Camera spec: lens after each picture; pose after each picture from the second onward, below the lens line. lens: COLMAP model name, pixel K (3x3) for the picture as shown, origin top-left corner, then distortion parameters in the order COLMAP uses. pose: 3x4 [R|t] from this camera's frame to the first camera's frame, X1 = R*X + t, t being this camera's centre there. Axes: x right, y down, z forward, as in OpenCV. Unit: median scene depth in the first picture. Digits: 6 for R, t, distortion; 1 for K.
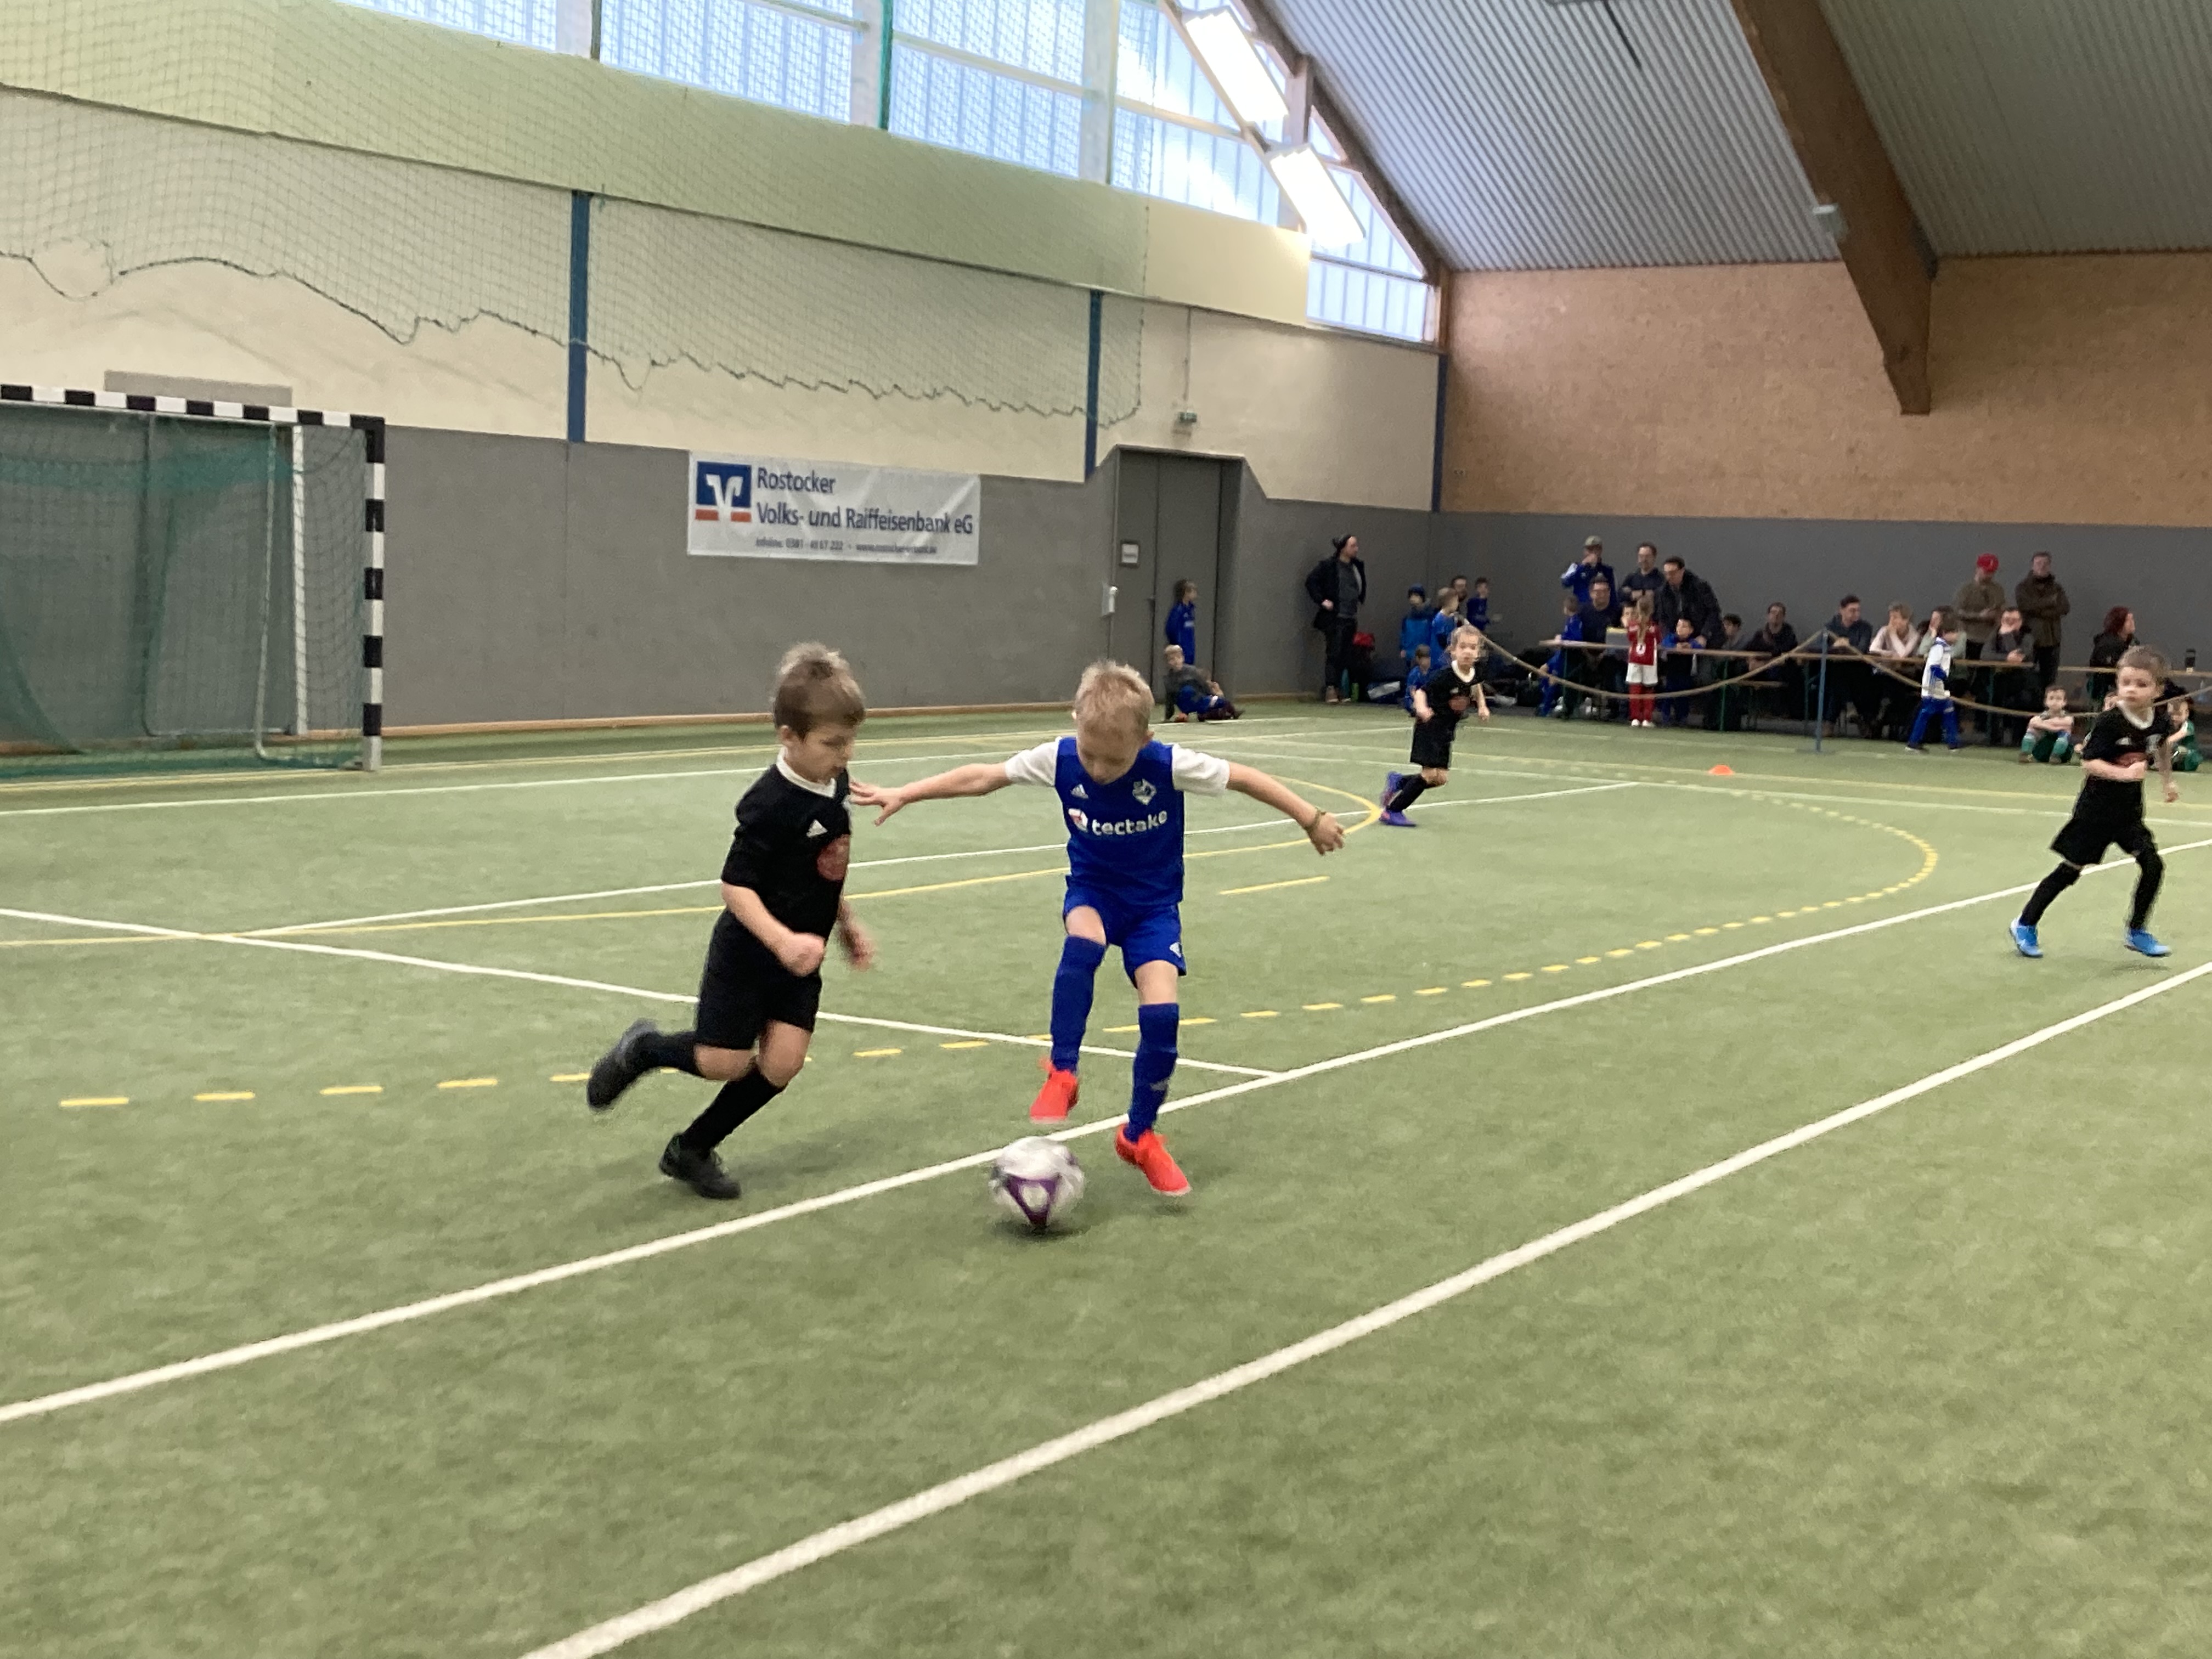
lens RADIAL K [[3114.7, 0, 1136.5], [0, 3114.7, 783.4], [0, 0, 1]] dist [0.205736, -0.817684]
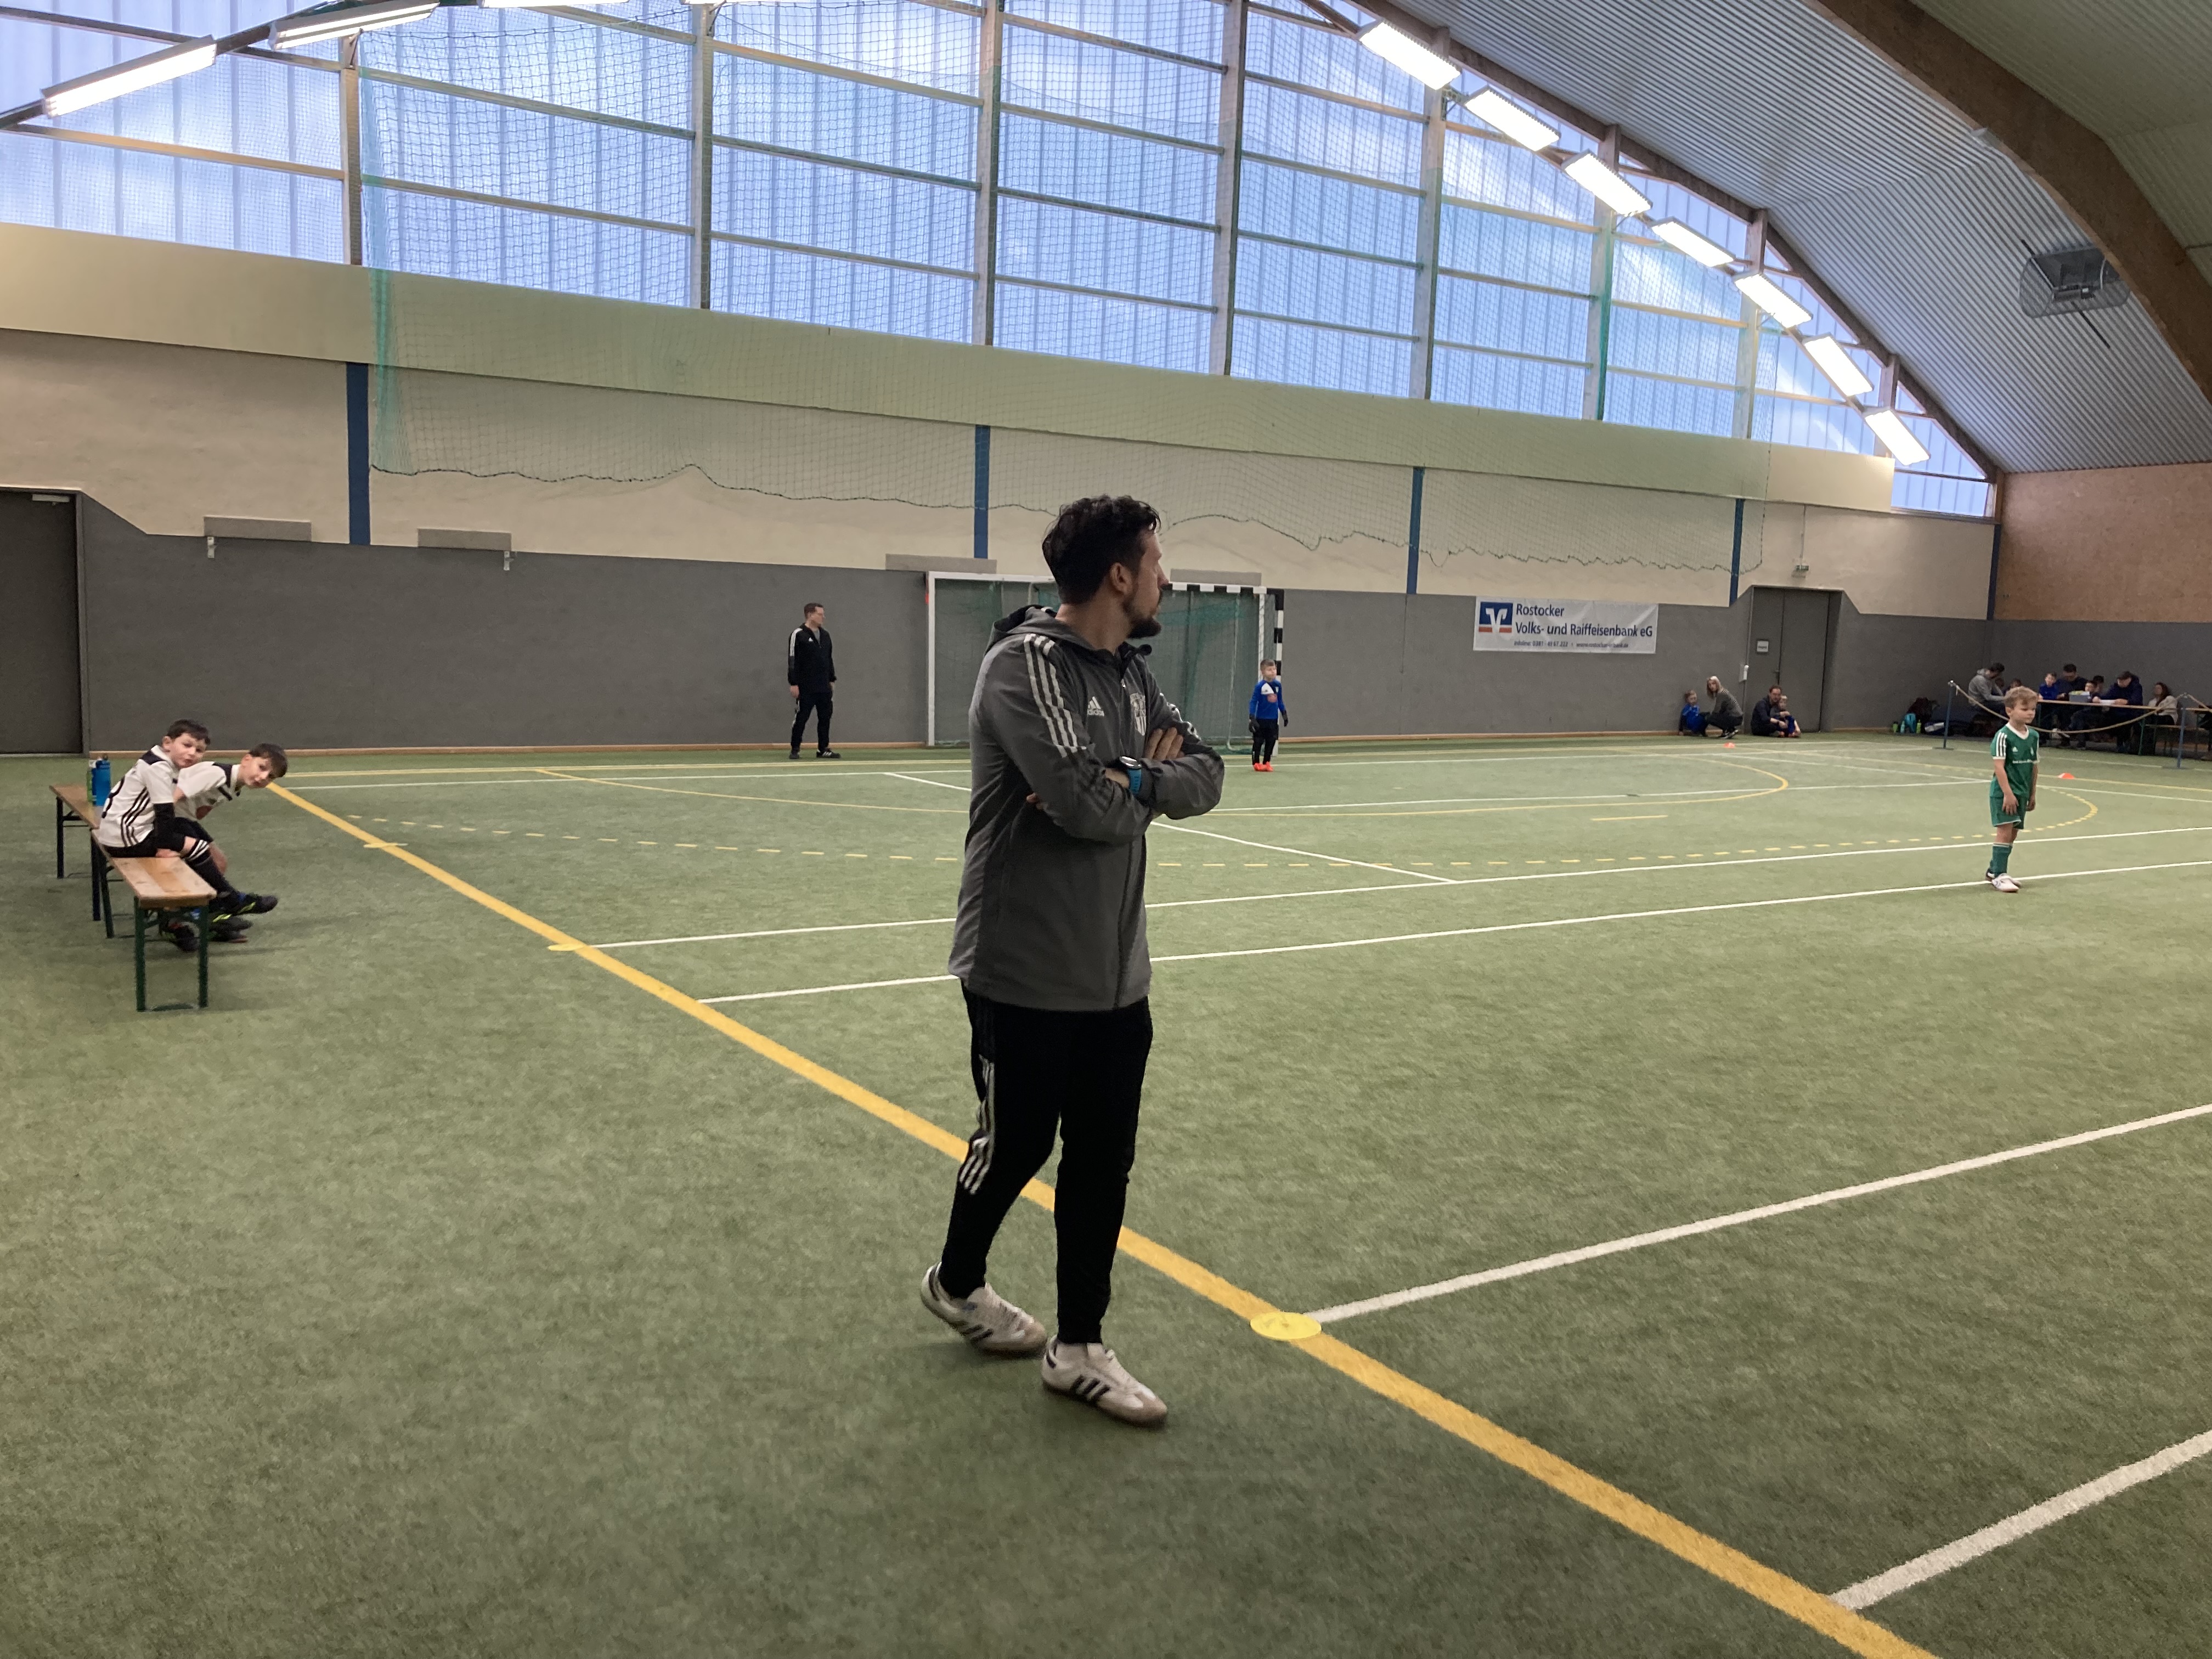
lens RADIAL K [[1843.2, 0, 1106.0], [0, 1843.2, 829.5], [0, 0, 1]] dist [0.024887, 0.012474]
pose [[0.903190, 0.038008, -0.427555, 0.112523], [-0.026668, 0.999116, 0.032482, 0.005587], [0.428412, -0.017935, 0.903406, -0.104909]]
